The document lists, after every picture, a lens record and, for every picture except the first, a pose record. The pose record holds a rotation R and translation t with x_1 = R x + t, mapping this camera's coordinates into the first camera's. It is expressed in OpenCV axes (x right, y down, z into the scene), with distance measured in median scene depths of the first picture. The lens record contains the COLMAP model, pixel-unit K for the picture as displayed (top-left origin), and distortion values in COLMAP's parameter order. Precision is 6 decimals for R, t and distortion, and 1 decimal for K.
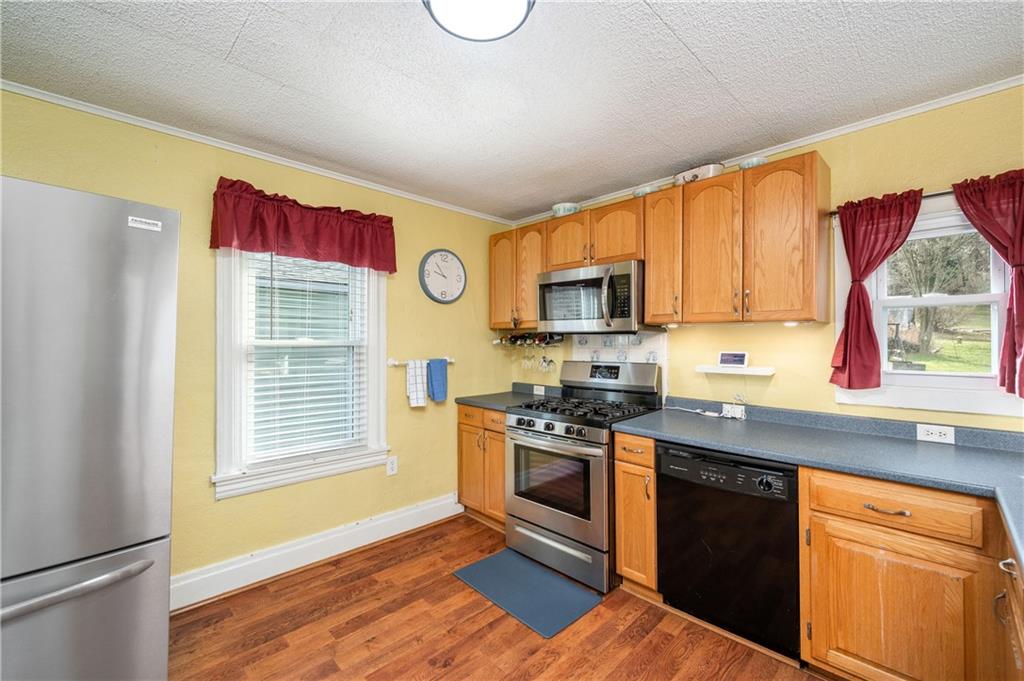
lens RADIAL K [[438.2, 0, 512.0], [0, 438.2, 340.5], [0, 0, 1]] dist [0.001437, 0.000032]
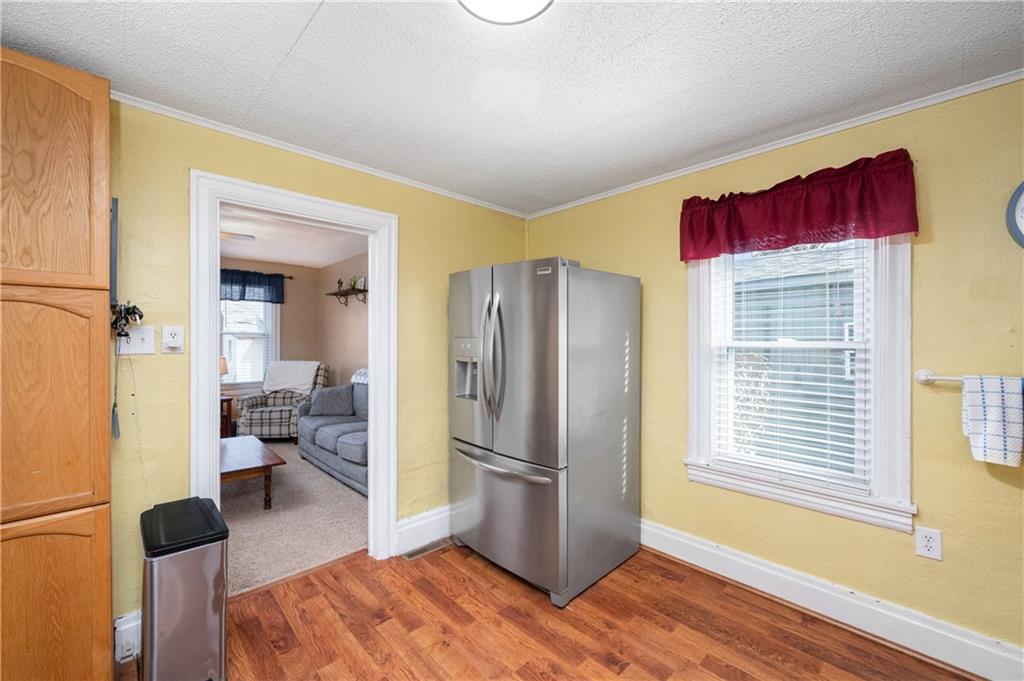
lens RADIAL K [[420.2, 0, 512.0], [0, 420.2, 340.5], [0, 0, 1]] dist [-0.001117, -0.000211]
pose [[-0.020784, 0.000540, -0.999784, 0.419973], [0.003272, 0.999995, 0.000472, -0.004887], [0.999779, -0.003261, -0.020785, 0.530164]]
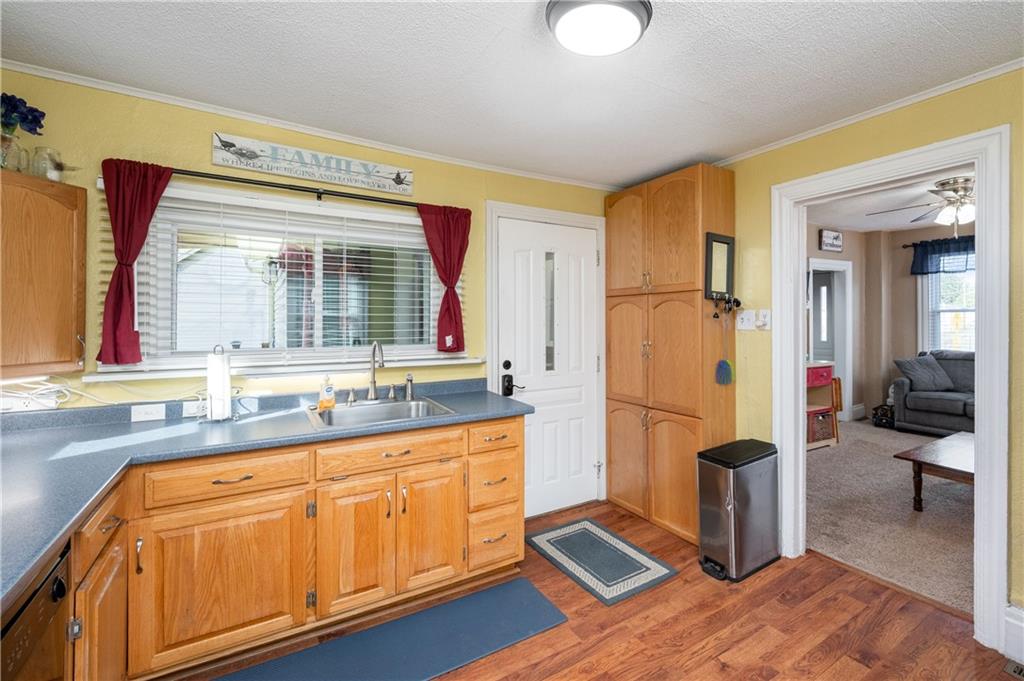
lens RADIAL K [[455.8, 0, 565.9], [0, 455.8, 317.1], [0, 0, 1]] dist [0.000198, 0.000001]
pose [[-0.982407, 0.001667, 0.186747, -0.116186], [-0.000489, 0.999934, -0.011502, -0.001039], [-0.186754, -0.011391, -0.982341, 1.125464]]
